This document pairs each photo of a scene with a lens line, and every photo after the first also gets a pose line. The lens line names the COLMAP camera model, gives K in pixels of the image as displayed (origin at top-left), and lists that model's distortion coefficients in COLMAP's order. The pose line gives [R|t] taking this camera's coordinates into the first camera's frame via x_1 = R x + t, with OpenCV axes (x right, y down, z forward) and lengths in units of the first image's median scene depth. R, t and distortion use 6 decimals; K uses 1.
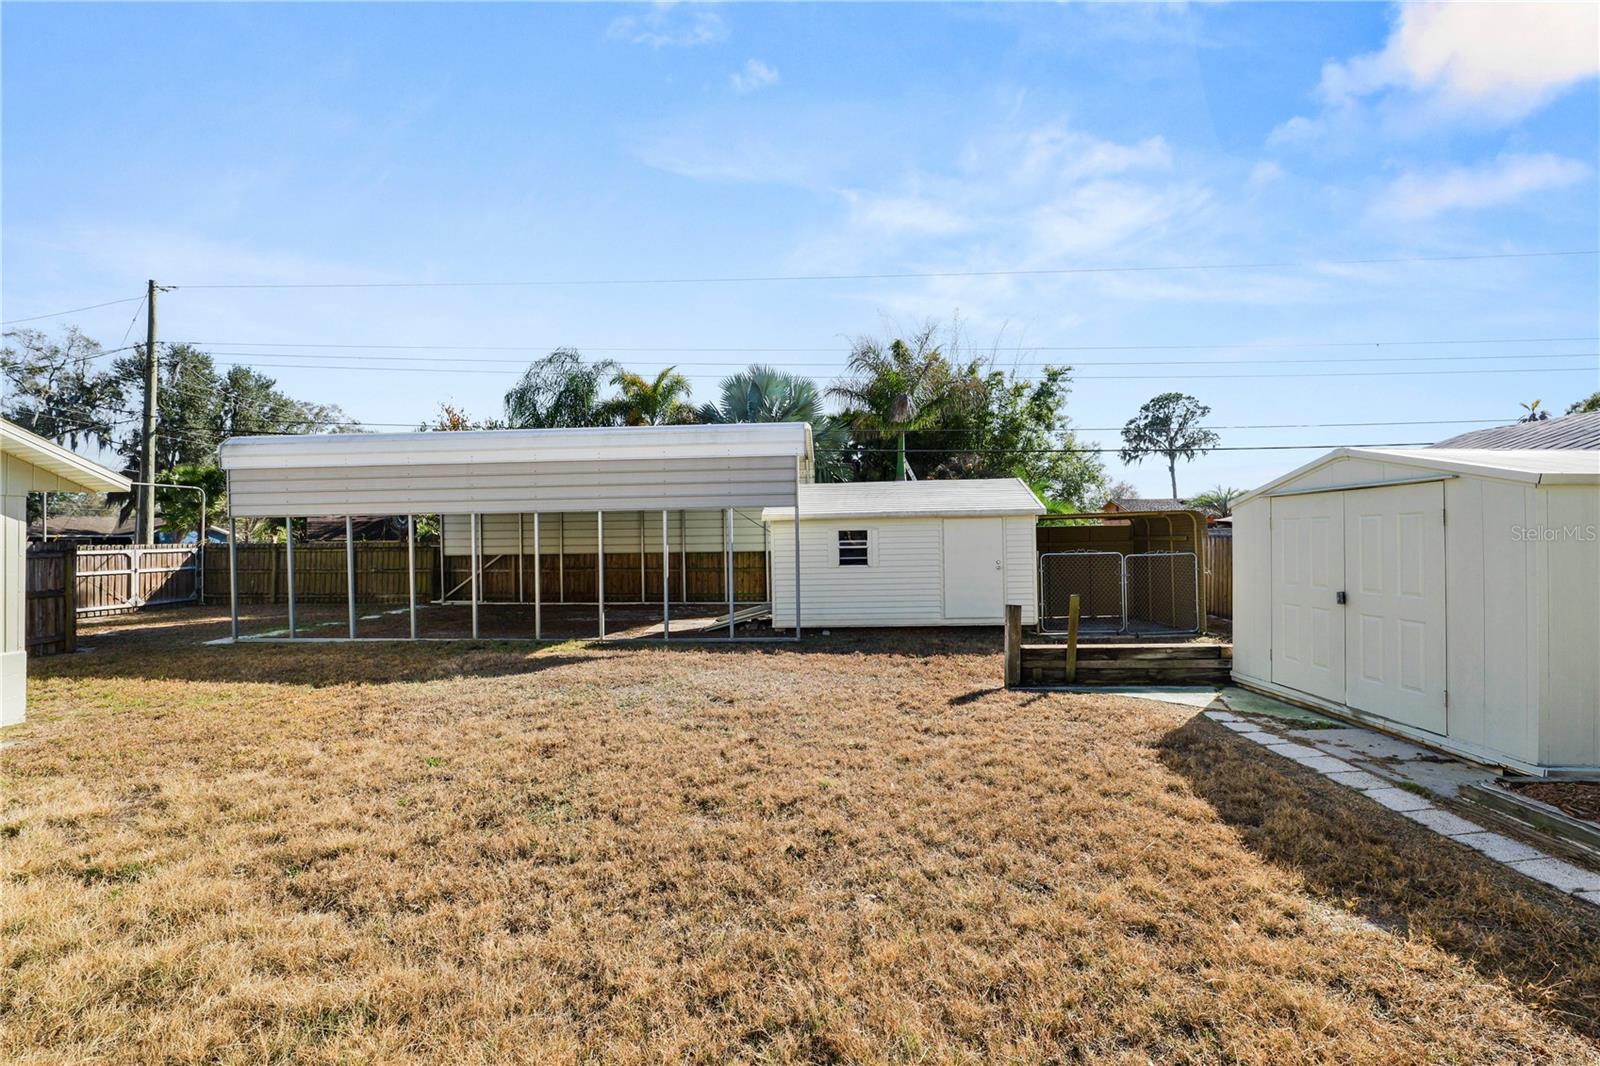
lens RADIAL K [[648.6, 0, 790.3], [0, 648.6, 533.2], [0, 0, 1]] dist [-0.017179, 0.001591]
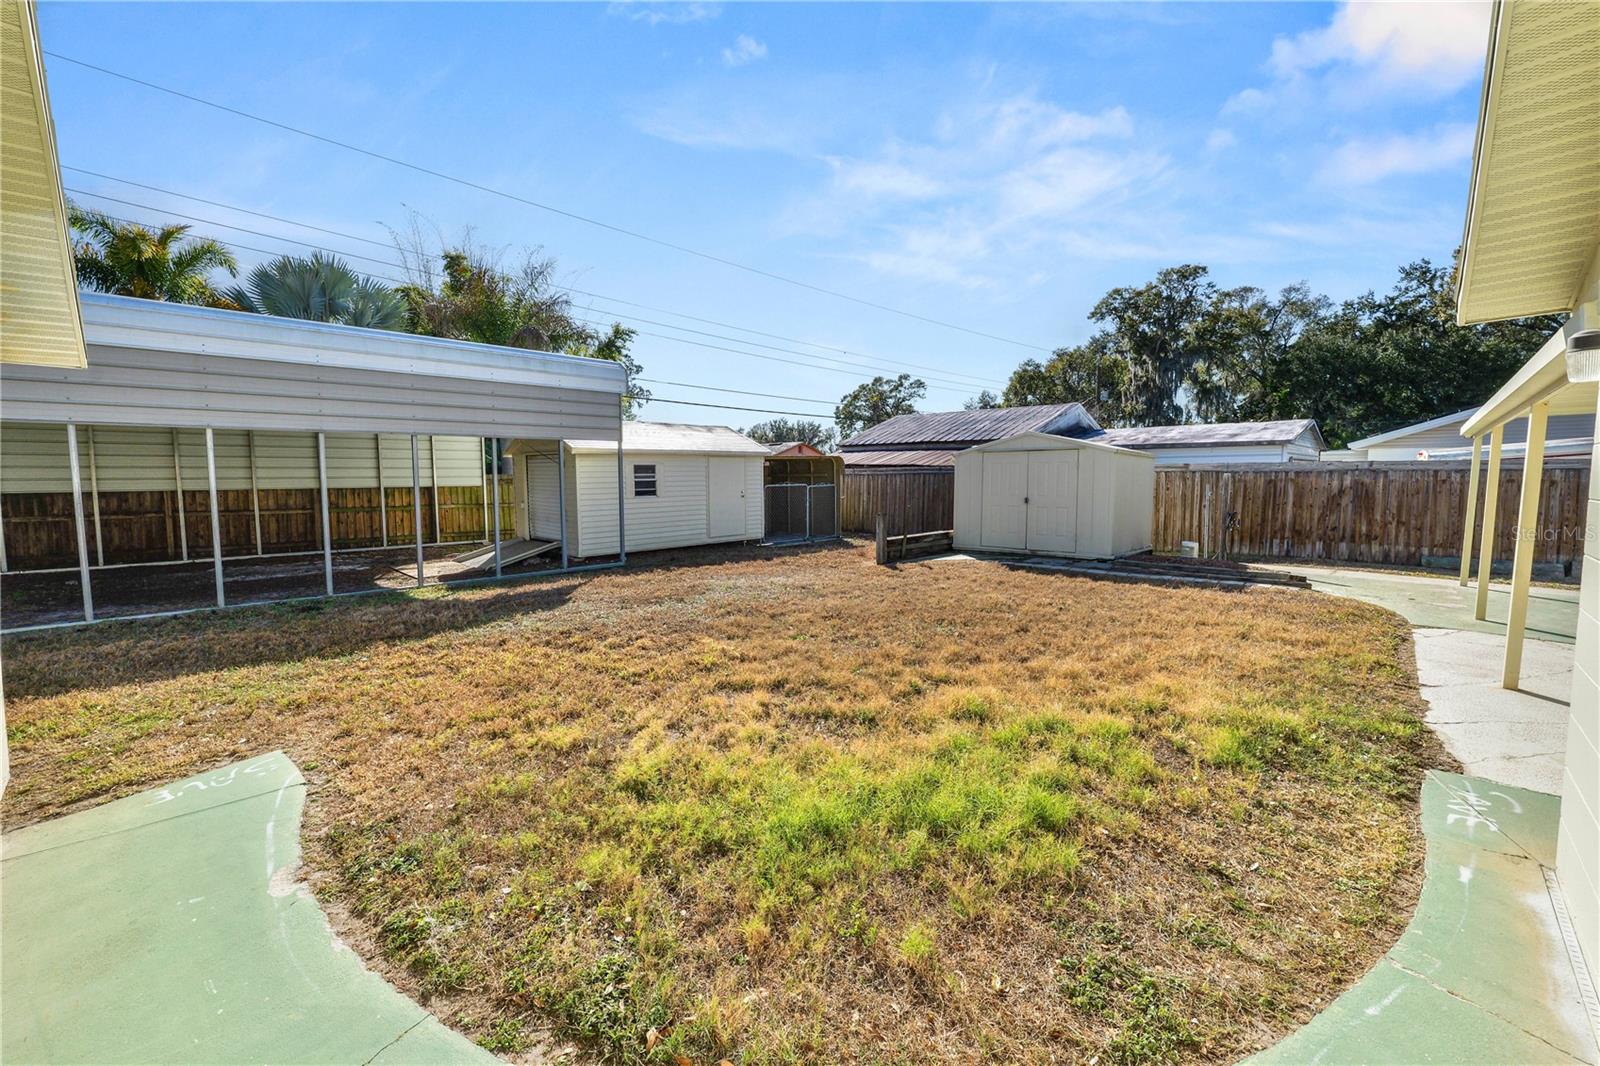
lens RADIAL K [[648.6, 0, 769.6], [0, 648.6, 527.6], [0, 0, 1]] dist [-0.017179, 0.001591]
pose [[0.648792, -0.053409, 0.759090, -0.423197], [-0.012797, 0.996627, 0.081059, 0.007126], [-0.760858, -0.062304, 0.645920, 0.068486]]
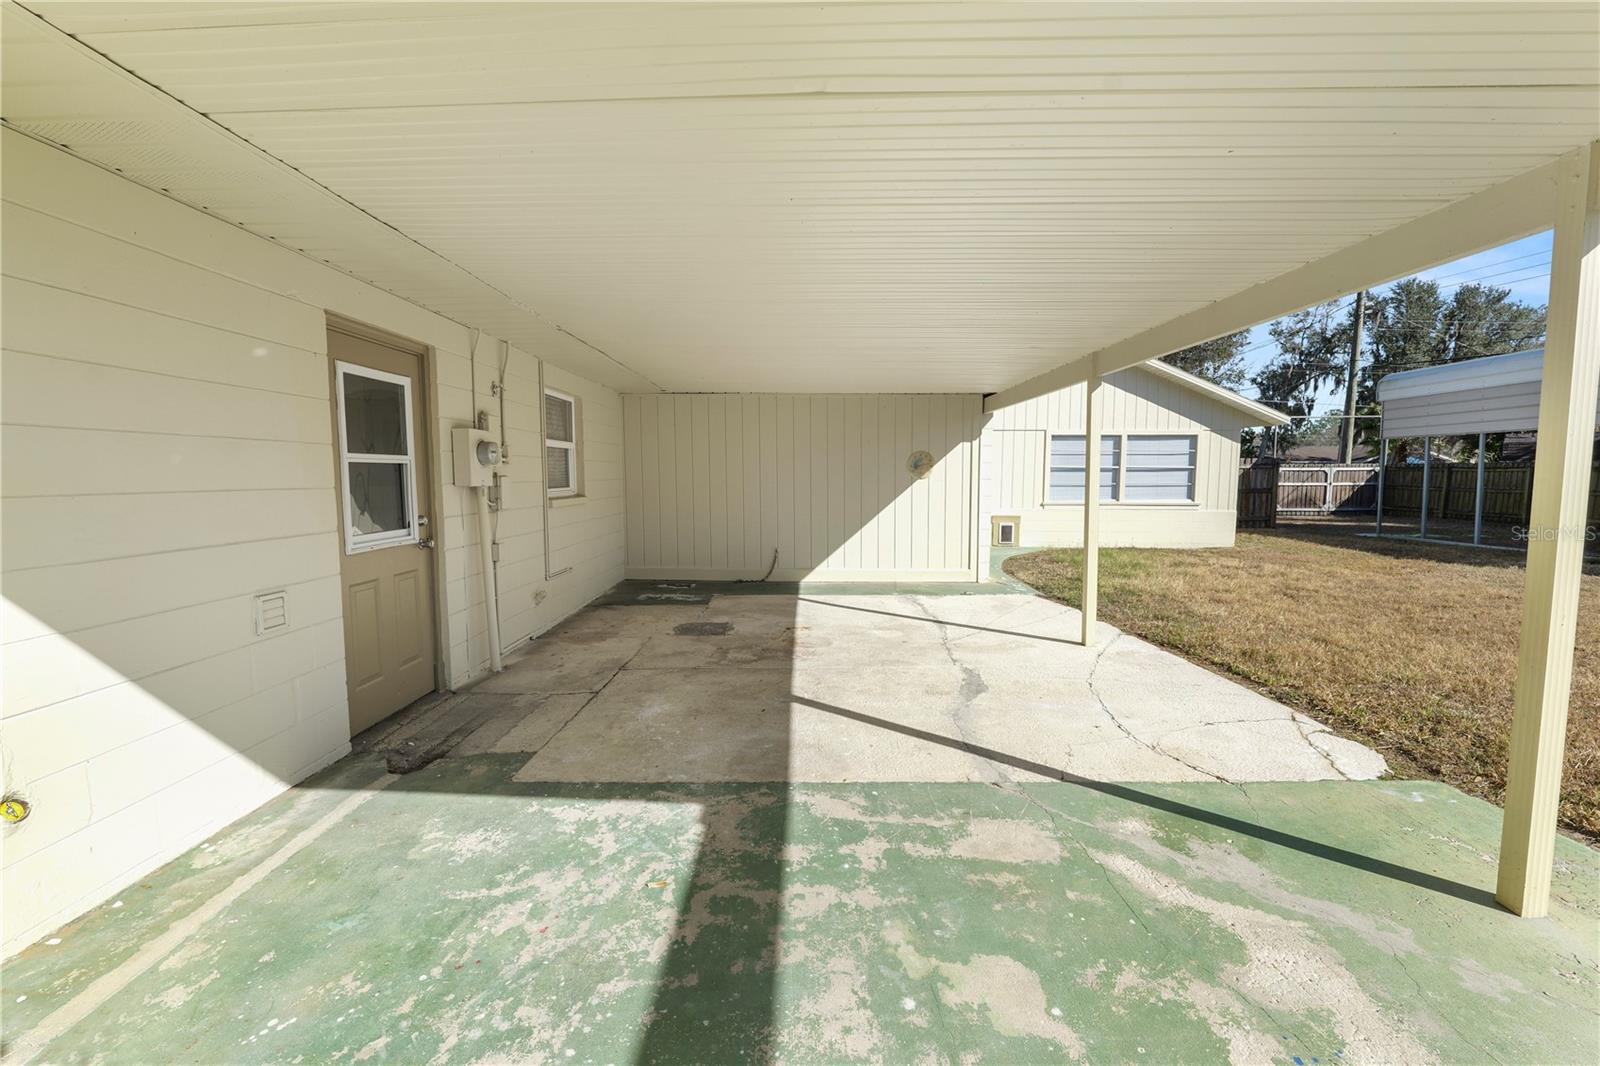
lens RADIAL K [[648.6, 0, 799.2], [0, 648.6, 529.0], [0, 0, 1]] dist [-0.017179, 0.001591]
pose [[0.040672, 0.096328, -0.994518, 0.214433], [0.008242, 0.995276, 0.096738, 0.012332], [0.999139, -0.012131, 0.039686, -0.125842]]
